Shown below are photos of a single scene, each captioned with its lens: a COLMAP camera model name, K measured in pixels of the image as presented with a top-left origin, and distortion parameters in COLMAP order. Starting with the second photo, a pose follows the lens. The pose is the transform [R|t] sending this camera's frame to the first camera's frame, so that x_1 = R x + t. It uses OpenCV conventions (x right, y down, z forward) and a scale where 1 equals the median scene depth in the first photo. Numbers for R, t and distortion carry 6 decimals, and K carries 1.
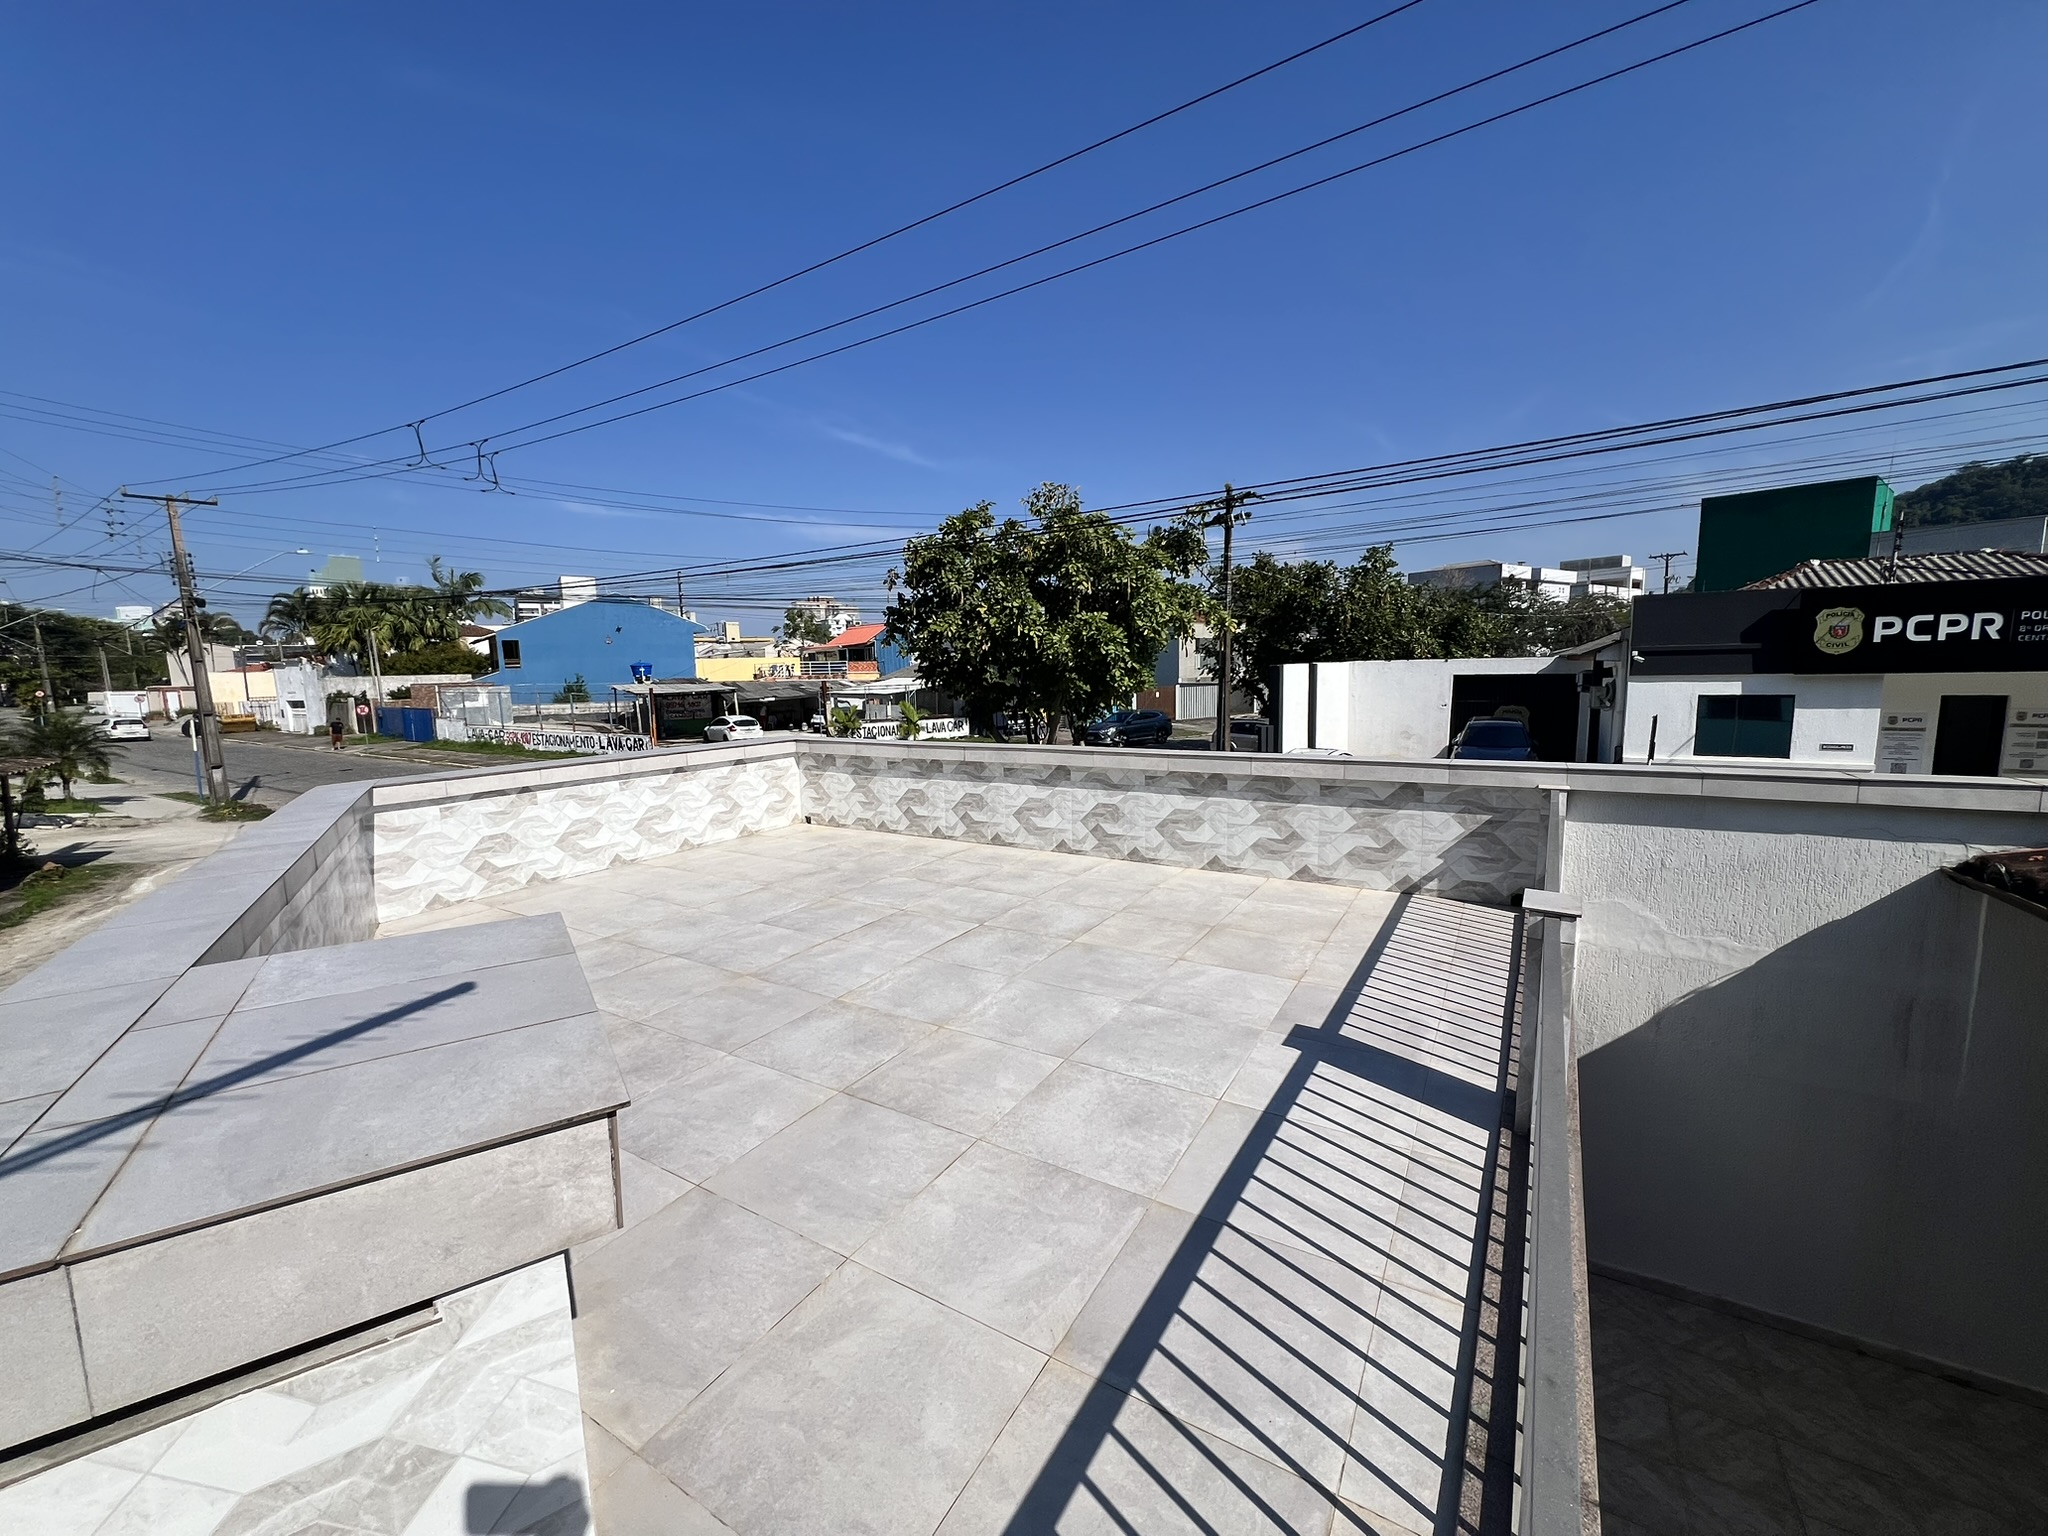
lens RADIAL K [[810.5, 0, 1022.9], [0, 810.5, 769.0], [0, 0, 1]] dist [-0.000044, -0.000385]
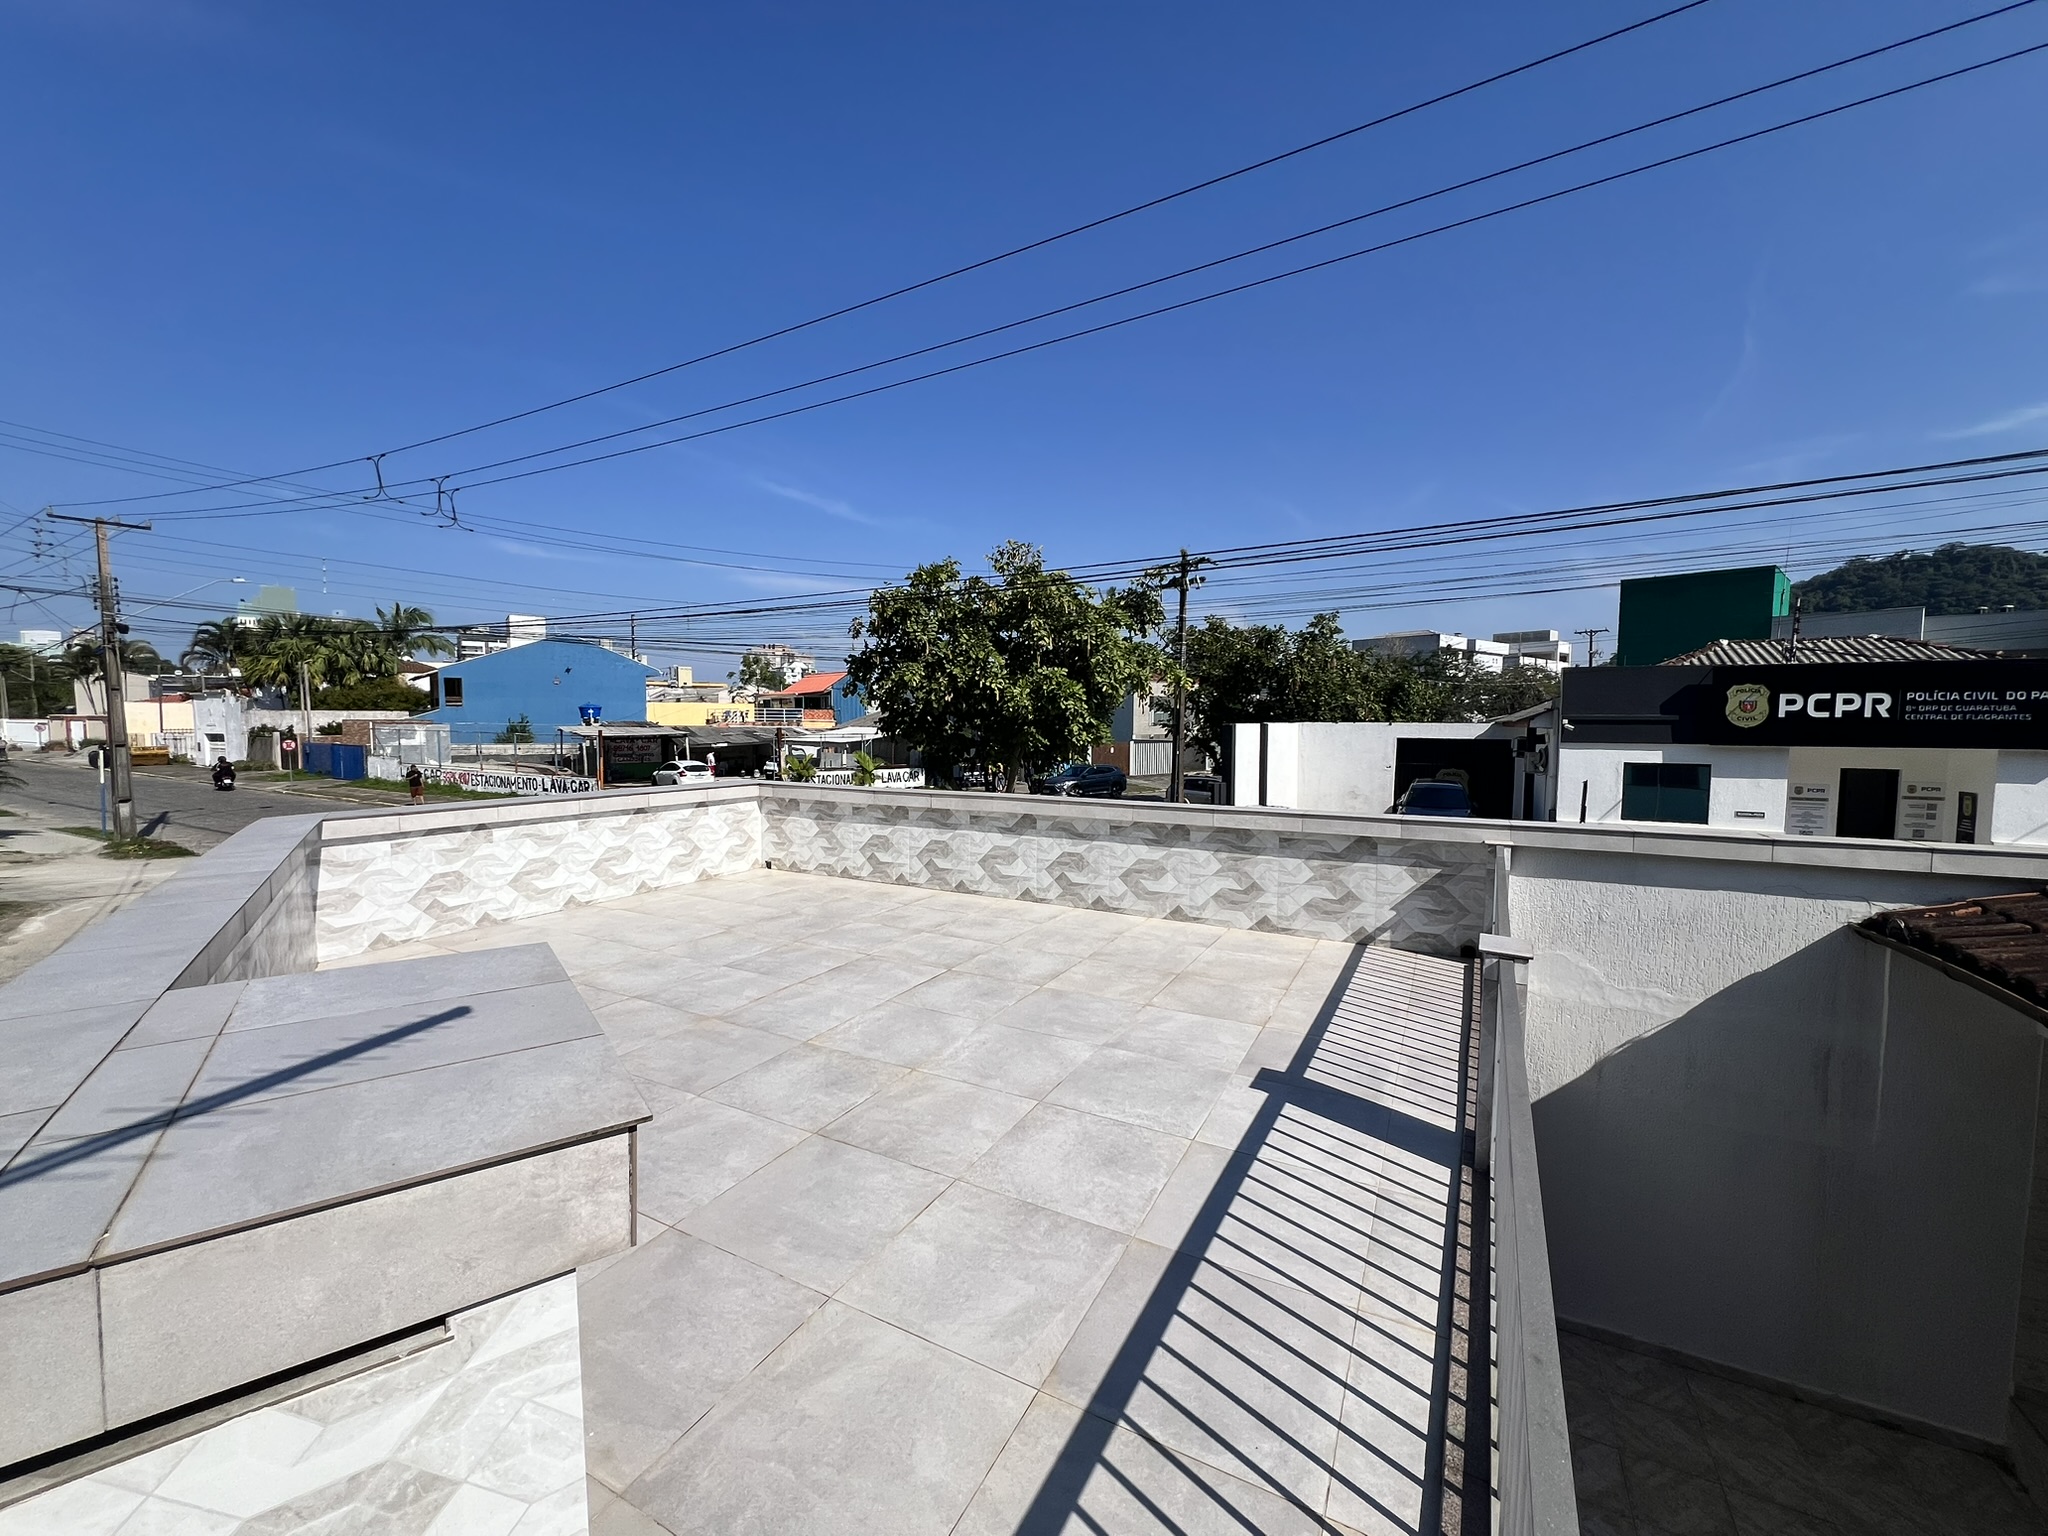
lens RADIAL K [[810.5, 0, 1022.9], [0, 810.5, 770.3], [0, 0, 1]] dist [-0.000044, -0.000385]
pose [[0.998115, 0.023845, 0.056554, -0.016563], [-0.020191, 0.997725, -0.064324, 0.006232], [-0.057960, 0.063061, 0.996325, -0.013474]]
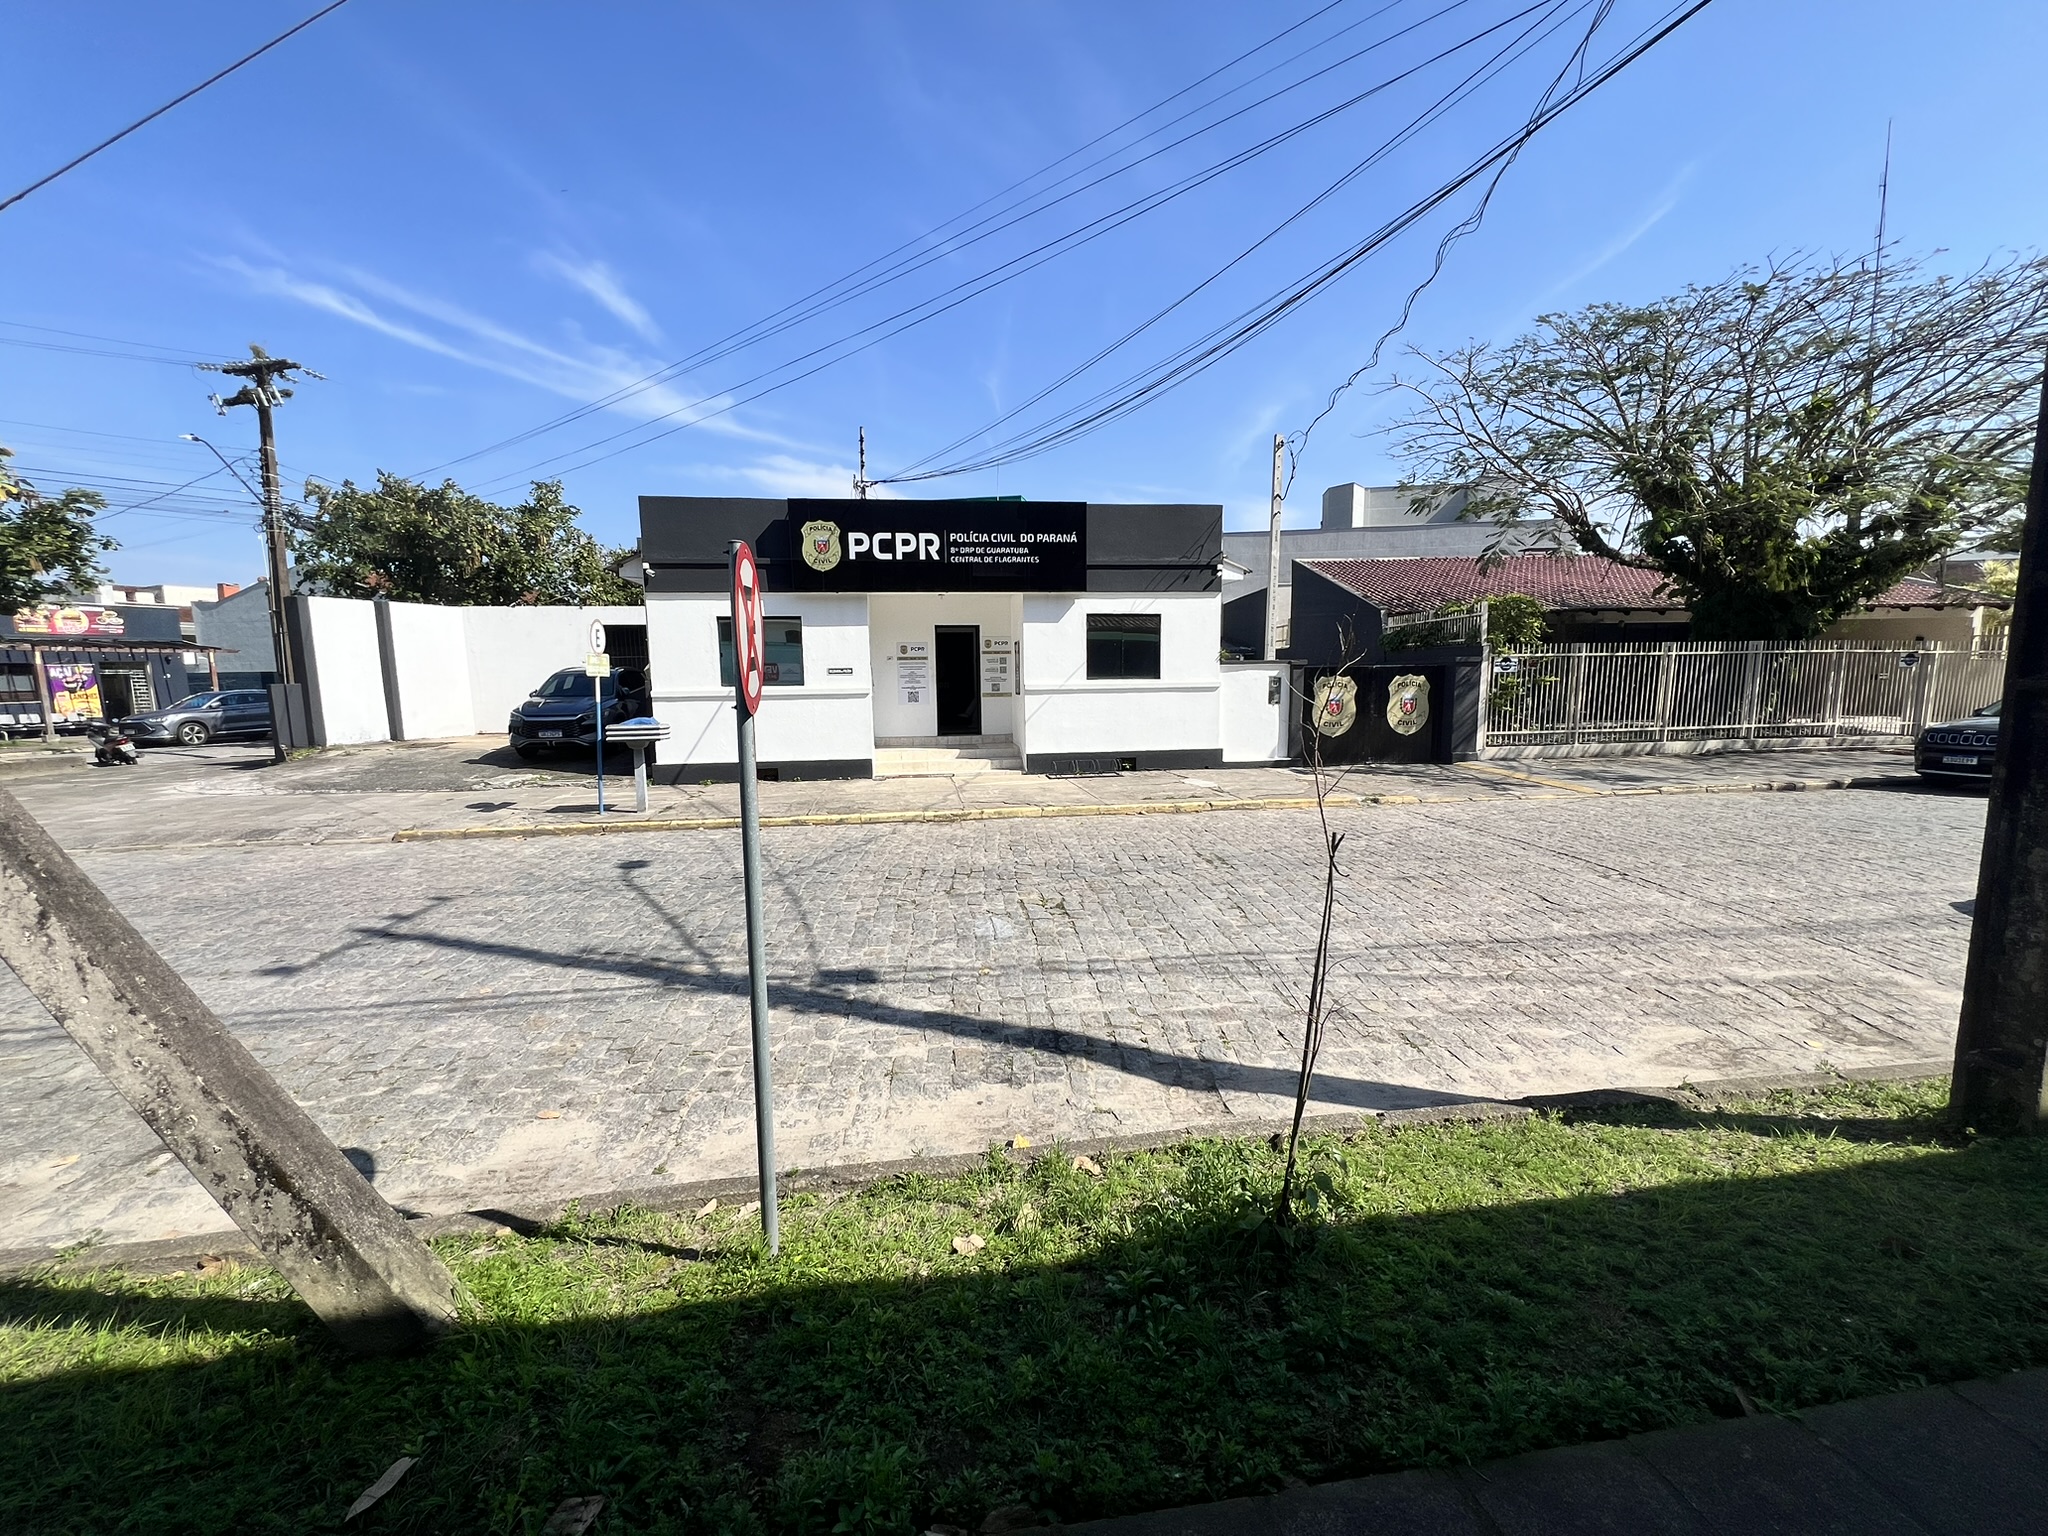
lens RADIAL K [[810.5, 0, 1025.4], [0, 810.5, 773.8], [0, 0, 1]] dist [-0.000044, -0.000385]
pose [[0.766016, -0.070798, 0.638911, 1.242284], [0.077907, 0.996815, 0.017051, 0.214876], [-0.638083, 0.036715, 0.769092, 0.282560]]
